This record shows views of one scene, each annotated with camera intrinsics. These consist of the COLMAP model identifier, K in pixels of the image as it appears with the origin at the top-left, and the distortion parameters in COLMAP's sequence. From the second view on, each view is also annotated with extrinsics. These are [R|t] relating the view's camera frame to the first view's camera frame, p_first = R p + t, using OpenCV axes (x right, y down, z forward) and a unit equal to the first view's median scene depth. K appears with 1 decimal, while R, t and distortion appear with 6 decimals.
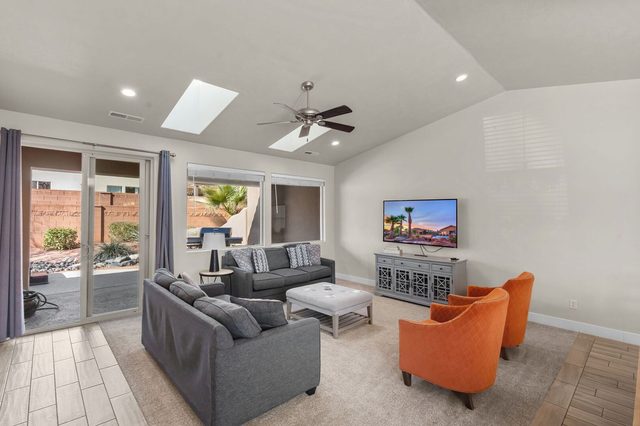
lens RADIAL K [[291.3, 0, 318.9], [0, 291.3, 210.2], [0, 0, 1]] dist [-0.000299, 0.000169]
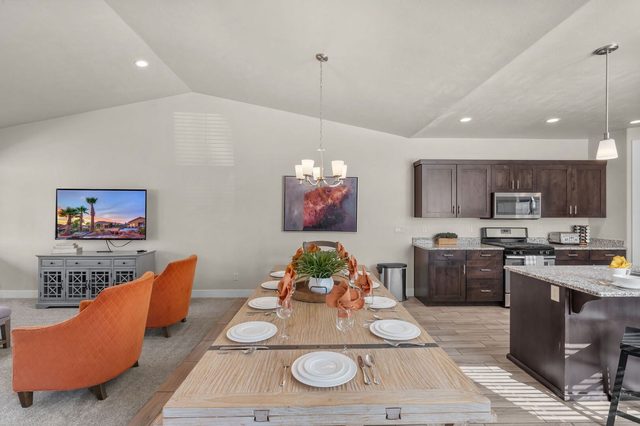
lens RADIAL K [[290.7, 0, 318.7], [0, 290.7, 212.5], [0, 0, 1]] dist [-0.001627, 0.000123]
pose [[0.677258, -0.004320, 0.735733, 0.138553], [-0.007191, 0.999896, 0.012491, 0.020026], [-0.735710, -0.013751, 0.677157, -0.080479]]
